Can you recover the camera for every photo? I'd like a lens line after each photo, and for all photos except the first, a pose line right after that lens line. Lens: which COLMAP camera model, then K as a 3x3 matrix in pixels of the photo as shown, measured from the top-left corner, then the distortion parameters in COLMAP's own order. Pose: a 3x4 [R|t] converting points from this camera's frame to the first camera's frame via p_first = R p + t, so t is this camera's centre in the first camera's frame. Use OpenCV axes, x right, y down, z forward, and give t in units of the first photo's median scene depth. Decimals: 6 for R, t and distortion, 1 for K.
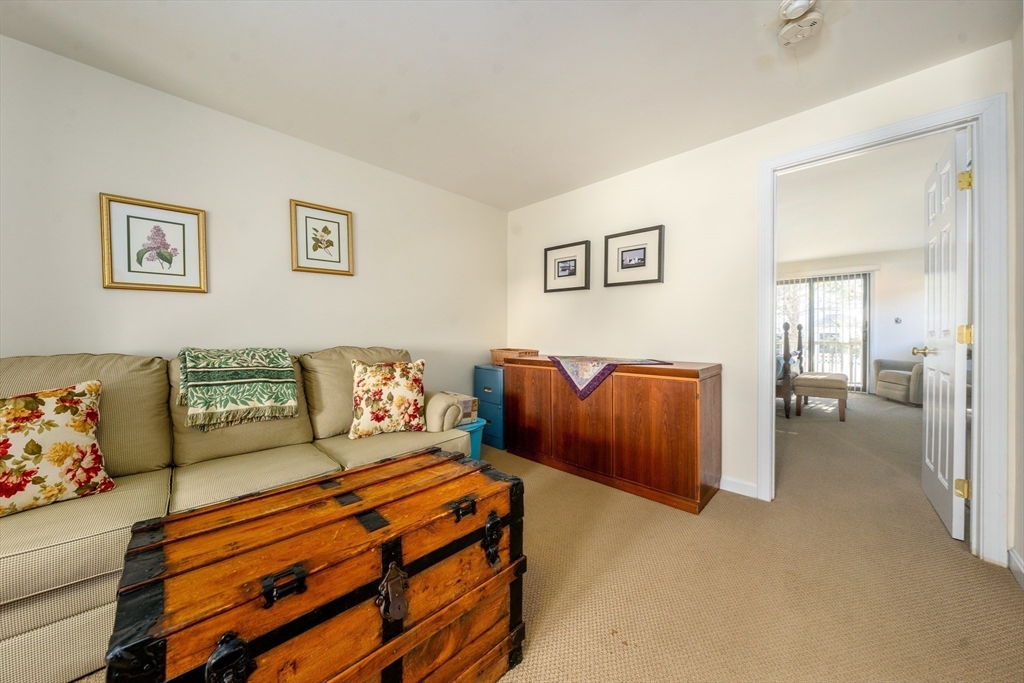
lens RADIAL K [[356.8, 0, 503.7], [0, 356.8, 335.1], [0, 0, 1]] dist [-0.001518, -0.000043]
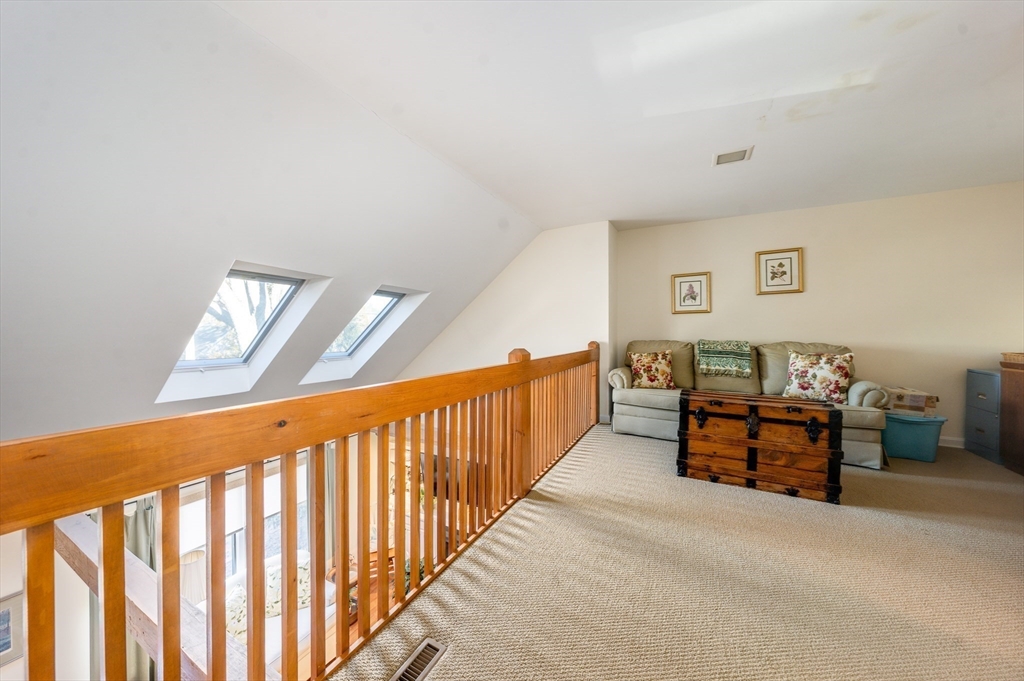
lens RADIAL K [[356.8, 0, 503.7], [0, 356.8, 334.1], [0, 0, 1]] dist [-0.001518, -0.000043]
pose [[0.307782, 0.010718, -0.951397, 0.730721], [-0.008843, 0.999926, 0.008404, -0.003081], [0.951416, 0.005826, 0.307854, -0.734175]]
